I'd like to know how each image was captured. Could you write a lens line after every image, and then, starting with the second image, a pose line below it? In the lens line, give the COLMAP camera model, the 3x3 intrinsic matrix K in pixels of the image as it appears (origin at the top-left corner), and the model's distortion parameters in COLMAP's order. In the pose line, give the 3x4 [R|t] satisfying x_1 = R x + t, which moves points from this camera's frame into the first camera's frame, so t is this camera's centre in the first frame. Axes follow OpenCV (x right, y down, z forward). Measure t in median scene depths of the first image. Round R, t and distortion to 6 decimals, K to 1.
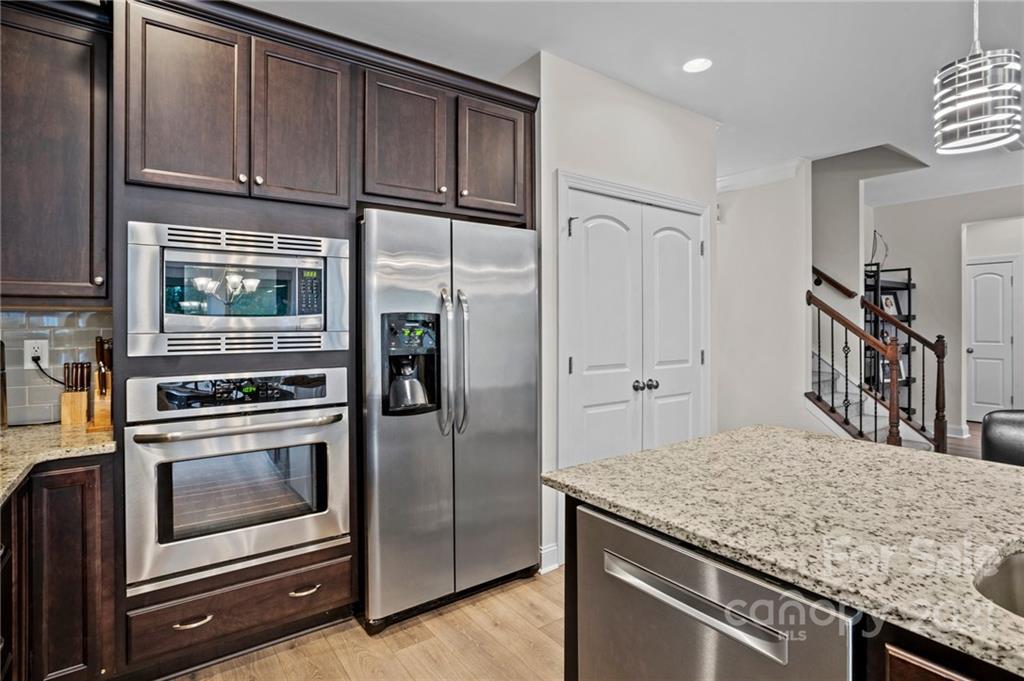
lens RADIAL K [[519.7, 0, 508.4], [0, 519.7, 322.4], [0, 0, 1]] dist [-0.021669, 0.001726]
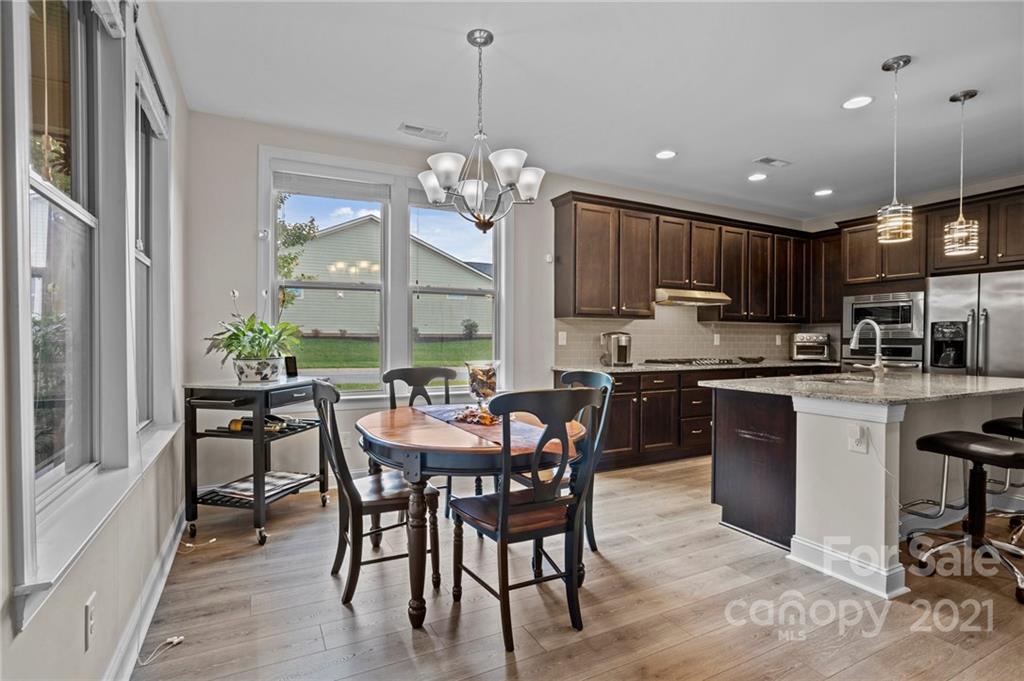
lens RADIAL K [[503.1, 0, 506.7], [0, 503.1, 343.4], [0, 0, 1]] dist [-0.056271, 0.031430]
pose [[-0.146097, 0.012592, -0.989190, 2.184733], [-0.002803, 0.999910, 0.013143, 0.053150], [0.989266, 0.004693, -0.146049, -0.547988]]
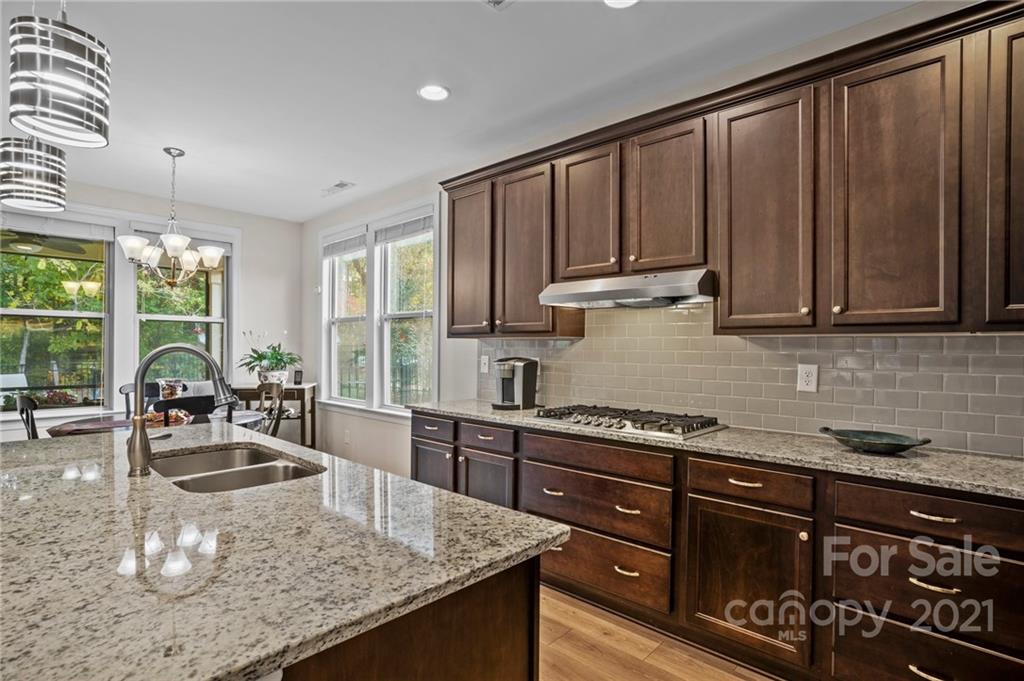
lens RADIAL K [[503.6, 0, 506.1], [0, 503.6, 348.0], [0, 0, 1]] dist [-0.050126, 0.025356]
pose [[-0.979804, -0.003830, -0.199924, 0.205408], [-0.003889, 0.999992, -0.000100, 0.002049], [0.199923, 0.000679, -0.979811, 1.113397]]
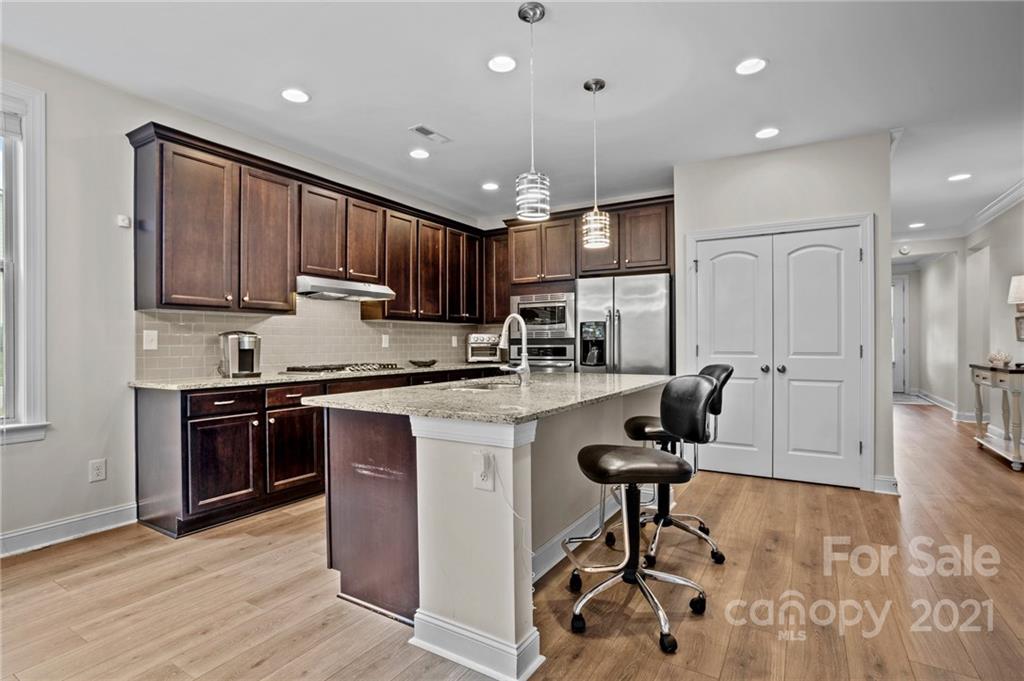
lens RADIAL K [[503.1, 0, 506.7], [0, 503.1, 343.4], [0, 0, 1]] dist [-0.056271, 0.031430]
pose [[0.389748, 0.001645, -0.920920, 1.744834], [0.004370, 0.999984, 0.003636, 0.069374], [0.920911, -0.005442, 0.389735, -0.211827]]
